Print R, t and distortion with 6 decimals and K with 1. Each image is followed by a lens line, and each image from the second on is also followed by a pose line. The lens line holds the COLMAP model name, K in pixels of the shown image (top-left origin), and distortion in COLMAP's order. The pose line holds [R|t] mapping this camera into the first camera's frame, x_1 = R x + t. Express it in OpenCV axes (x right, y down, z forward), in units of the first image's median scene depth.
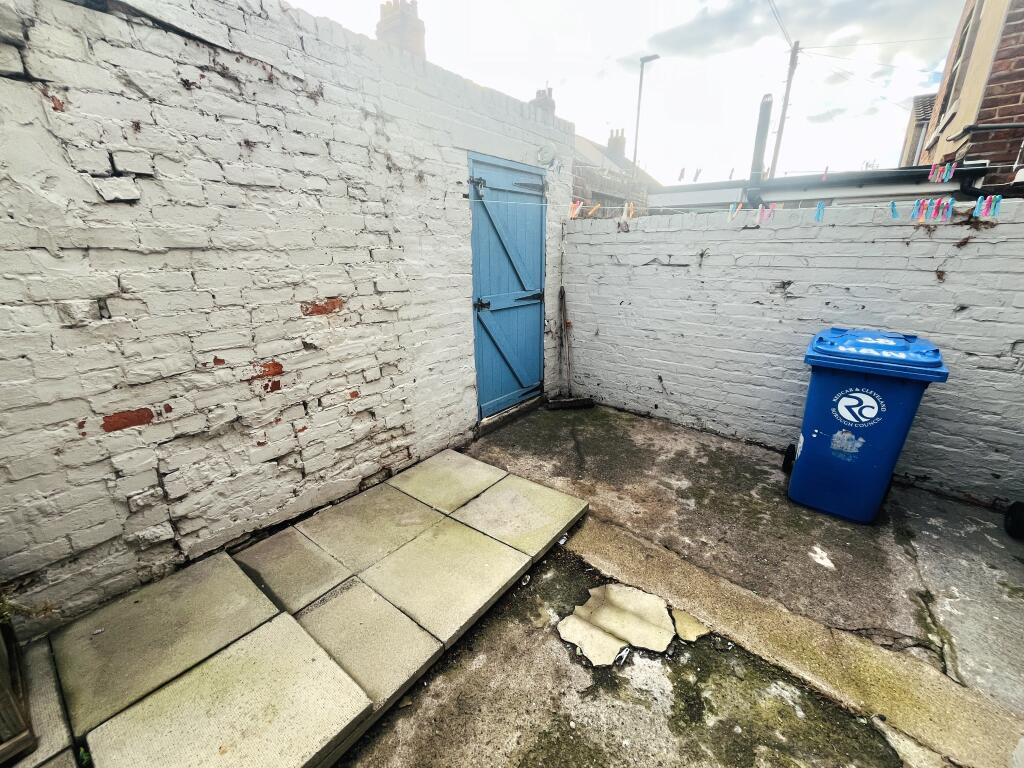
lens RADIAL K [[421.4, 0, 501.6], [0, 421.4, 387.7], [0, 0, 1]] dist [-0.002780, -0.000428]
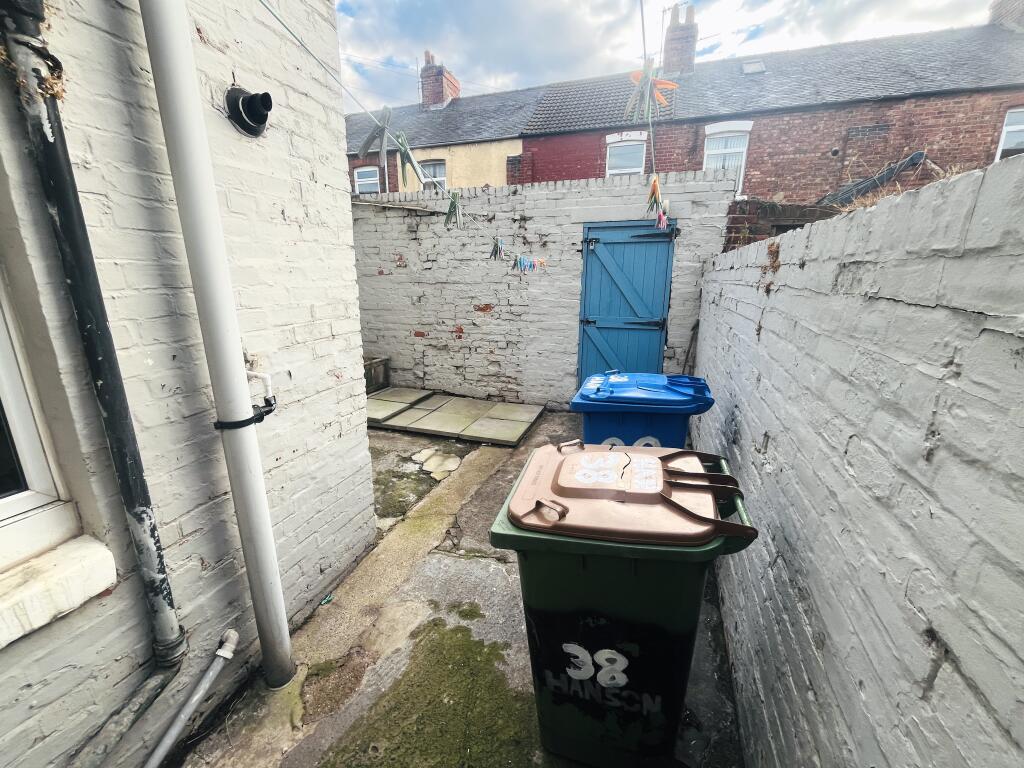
lens RADIAL K [[421.4, 0, 501.6], [0, 421.4, 387.7], [0, 0, 1]] dist [-0.002780, -0.000428]
pose [[0.313245, 0.248772, -0.916510, 1.789263], [-0.295524, 0.942698, 0.154876, -0.170302], [0.902521, 0.222337, 0.368813, 0.351855]]
